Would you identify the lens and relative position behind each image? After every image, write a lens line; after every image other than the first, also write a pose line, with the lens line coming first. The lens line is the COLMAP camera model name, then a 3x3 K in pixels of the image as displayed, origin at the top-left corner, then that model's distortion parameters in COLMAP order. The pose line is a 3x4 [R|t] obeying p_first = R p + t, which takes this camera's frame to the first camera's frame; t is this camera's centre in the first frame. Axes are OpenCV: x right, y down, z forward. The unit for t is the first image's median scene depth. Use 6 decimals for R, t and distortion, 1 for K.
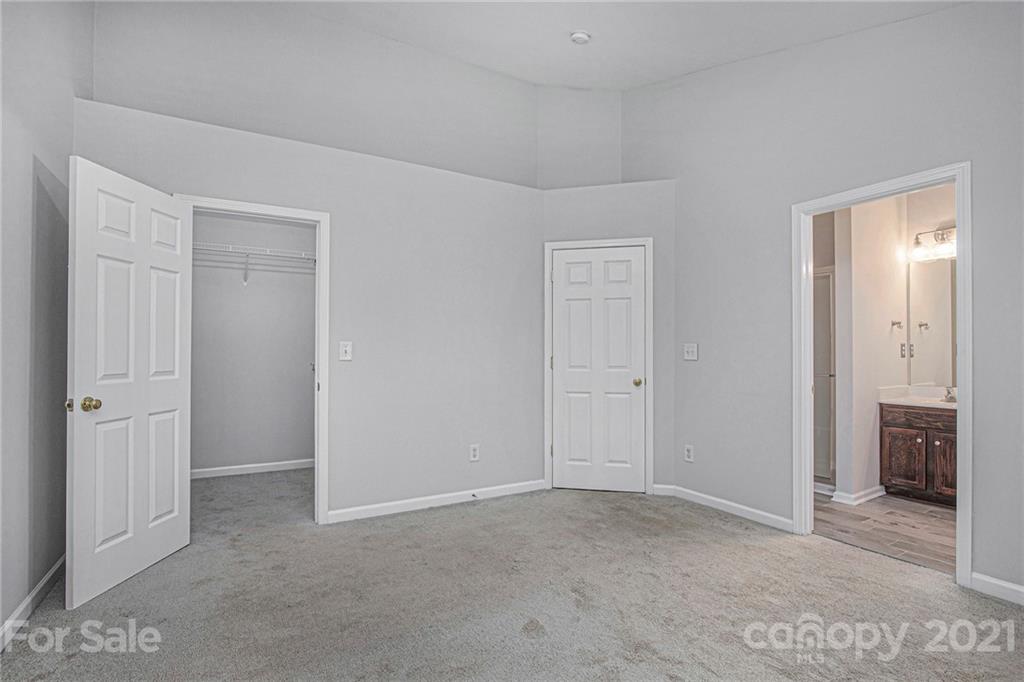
lens RADIAL K [[501.8, 0, 513.8], [0, 501.8, 354.9], [0, 0, 1]] dist [-0.027525, 0.000657]
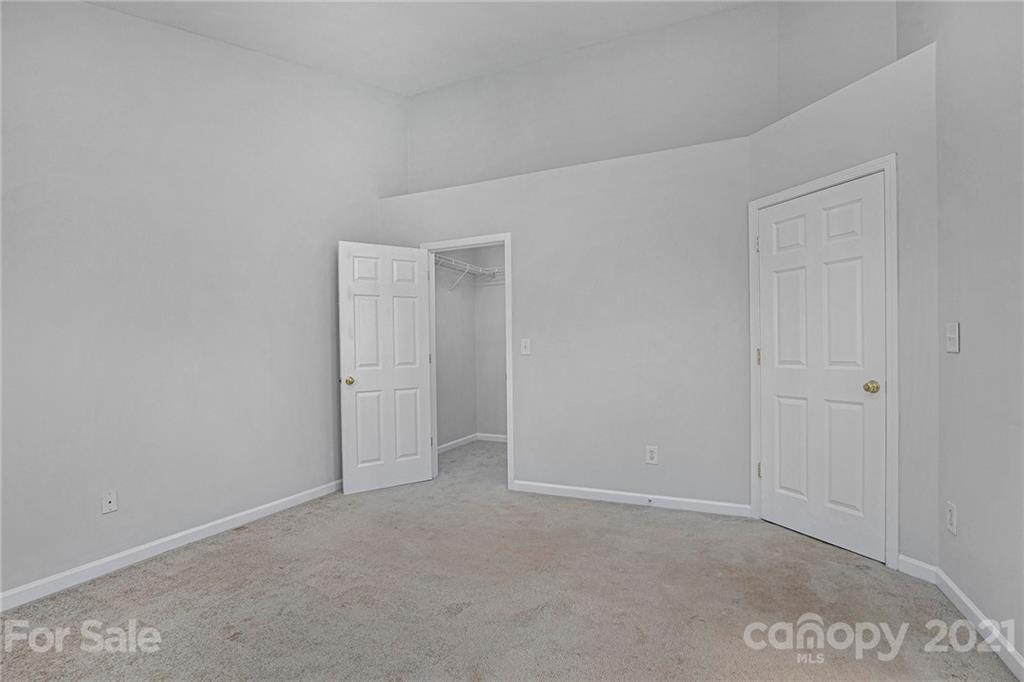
lens RADIAL K [[501.8, 0, 513.8], [0, 501.8, 354.9], [0, 0, 1]] dist [-0.027525, 0.000657]
pose [[0.556341, -0.002223, -0.830951, 0.578784], [0.015158, 0.999857, 0.007473, 0.001700], [0.830816, -0.016753, 0.556296, 0.302090]]
